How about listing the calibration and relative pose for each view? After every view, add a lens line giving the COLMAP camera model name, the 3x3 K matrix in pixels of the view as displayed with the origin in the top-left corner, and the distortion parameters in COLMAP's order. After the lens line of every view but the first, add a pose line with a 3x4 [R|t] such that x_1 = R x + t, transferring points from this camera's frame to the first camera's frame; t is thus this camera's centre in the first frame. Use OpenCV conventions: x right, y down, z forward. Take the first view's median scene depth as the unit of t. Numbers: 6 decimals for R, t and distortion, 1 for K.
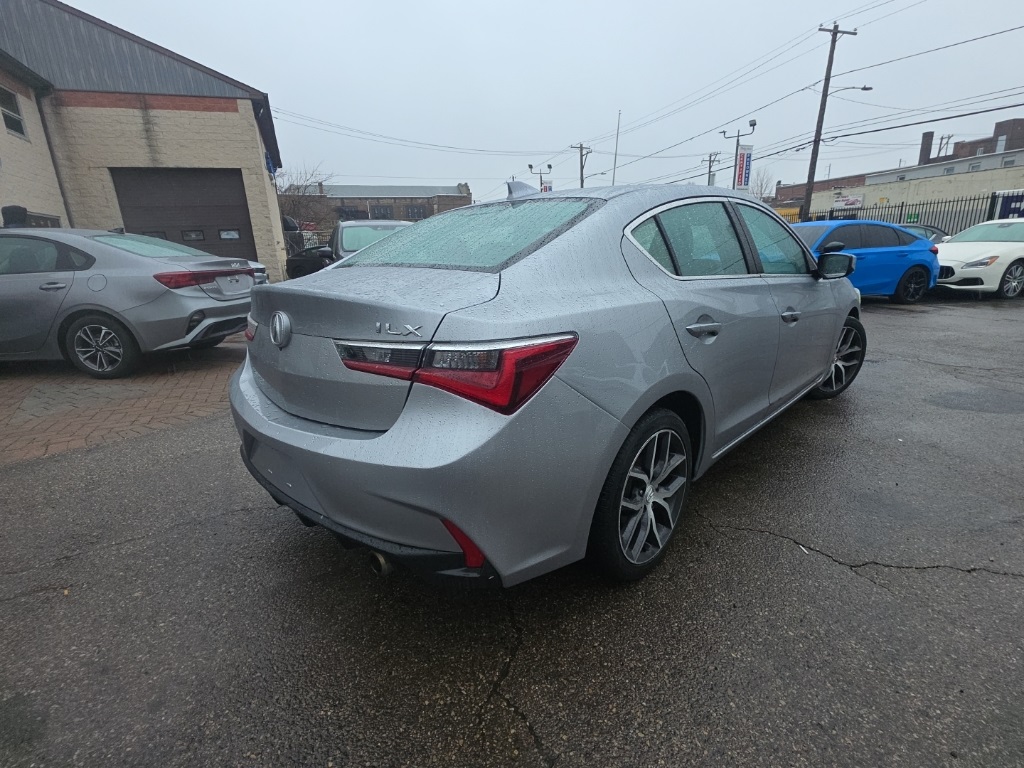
lens RADIAL K [[494.0, 0, 508.0], [0, 494.0, 401.1], [0, 0, 1]] dist [0.002167, -0.003654]
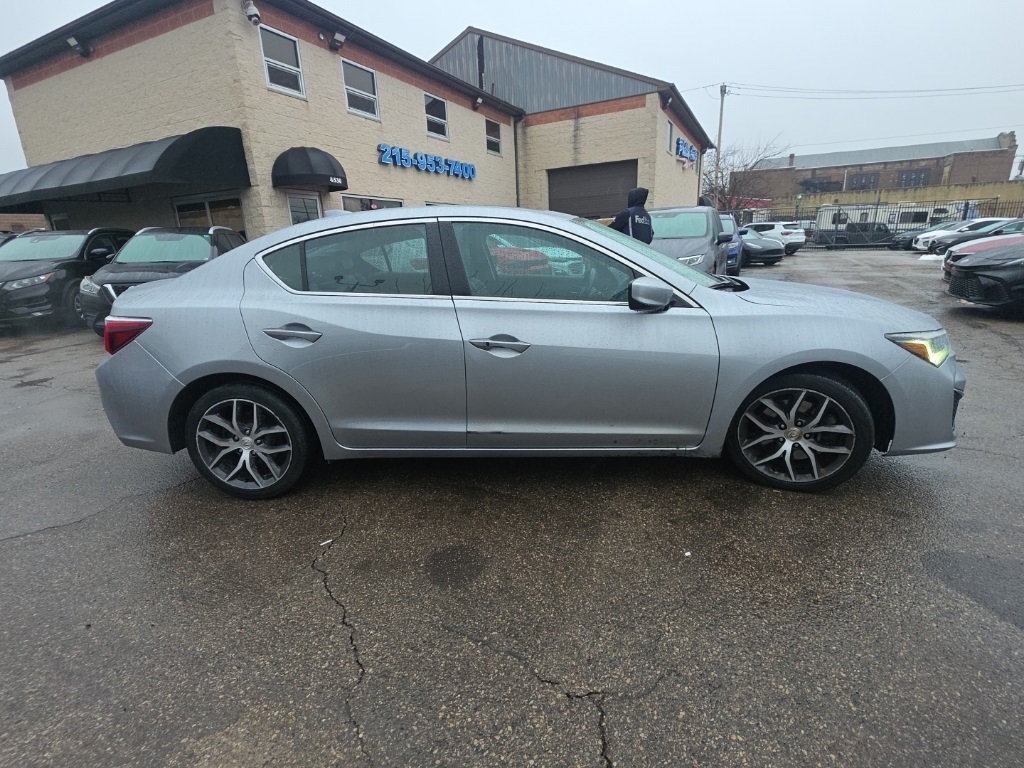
lens RADIAL K [[494.0, 0, 508.0], [0, 494.0, 401.1], [0, 0, 1]] dist [0.002167, -0.003654]
pose [[0.658011, 0.241773, -0.713139, 0.204716], [-0.211605, 0.968261, 0.133018, -0.031683], [0.722665, 0.063377, 0.688287, 0.063662]]
